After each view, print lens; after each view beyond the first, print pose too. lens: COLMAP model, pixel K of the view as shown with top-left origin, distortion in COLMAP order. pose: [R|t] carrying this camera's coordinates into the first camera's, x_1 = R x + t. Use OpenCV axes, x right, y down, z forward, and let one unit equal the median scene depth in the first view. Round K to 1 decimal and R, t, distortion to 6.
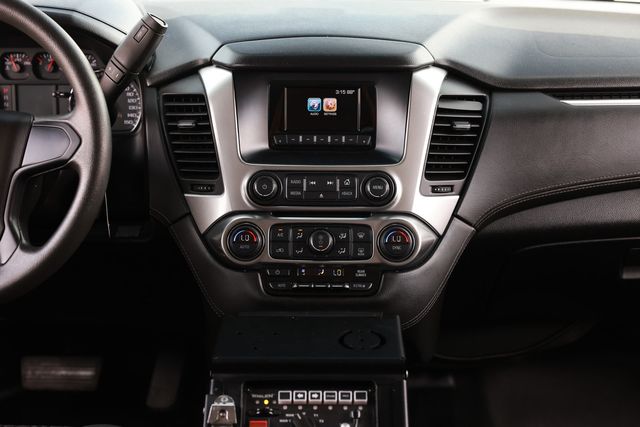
lens RADIAL K [[1019.0, 0, 320.0], [0, 1019.0, 213.5], [0, 0, 1]] dist [0.066988, 0.115744]
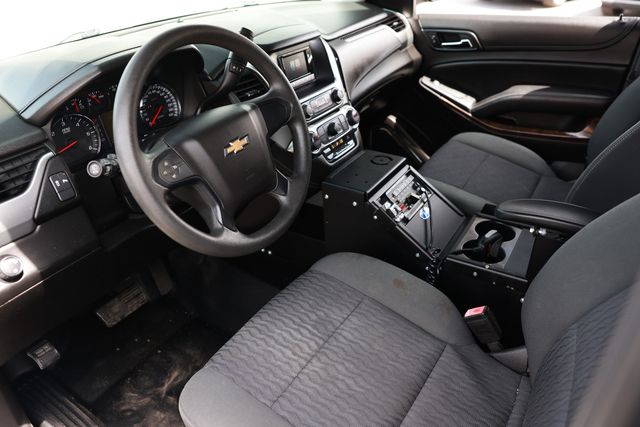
lens RADIAL K [[496.9, 0, 320.0], [0, 496.9, 213.5], [0, 0, 1]] dist [-0.119590, 0.103596]
pose [[0.520034, -0.443518, 0.729970, -0.750391], [0.322649, 0.893303, 0.312901, -0.128252], [-0.790862, 0.072805, 0.607648, 0.435930]]
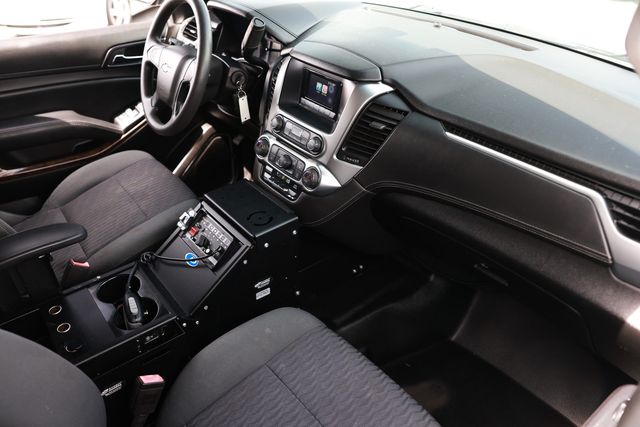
lens RADIAL K [[496.9, 0, 320.0], [0, 496.9, 213.5], [0, 0, 1]] dist [-0.119590, 0.103596]
pose [[0.633854, 0.430759, -0.642398, 0.620091], [-0.259494, 0.900856, 0.348025, -0.203453], [0.728623, -0.053899, 0.682791, 0.422913]]
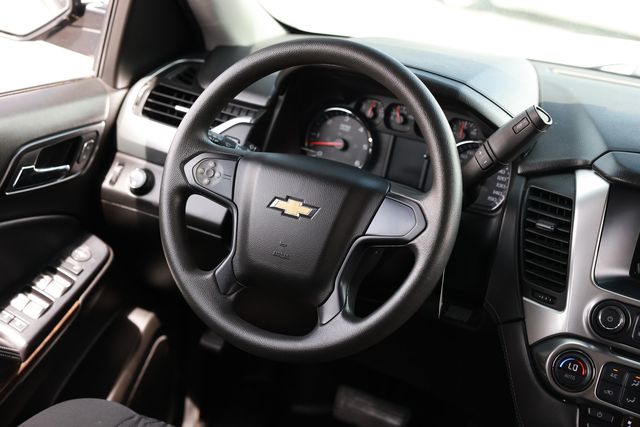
lens RADIAL K [[1019.0, 0, 320.0], [0, 1019.0, 213.5], [0, 0, 1]] dist [0.066988, 0.115744]
pose [[0.897430, 0.254991, -0.359999, 0.017329], [-0.256124, 0.965575, 0.045444, -0.087653], [0.359194, 0.051422, 0.931845, 0.057928]]
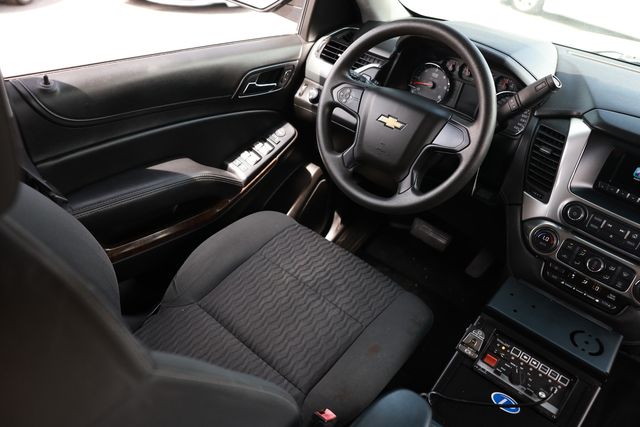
lens RADIAL K [[496.9, 0, 320.0], [0, 496.9, 213.5], [0, 0, 1]] dist [-0.119590, 0.103596]
pose [[0.766614, 0.442815, -0.464993, -0.011089], [-0.330994, 0.893061, 0.304771, -0.112224], [0.550224, -0.079732, 0.831202, 0.211374]]
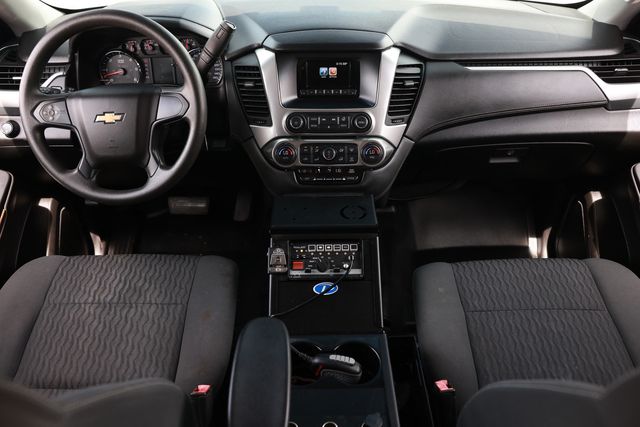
lens RADIAL K [[496.9, 0, 320.0], [0, 496.9, 213.5], [0, 0, 1]] dist [-0.119590, 0.103596]
pose [[0.999800, -0.016806, 0.010865, -0.024424], [0.013288, 0.963454, 0.267543, -0.097888], [-0.014965, -0.267345, 0.963485, 0.143495]]
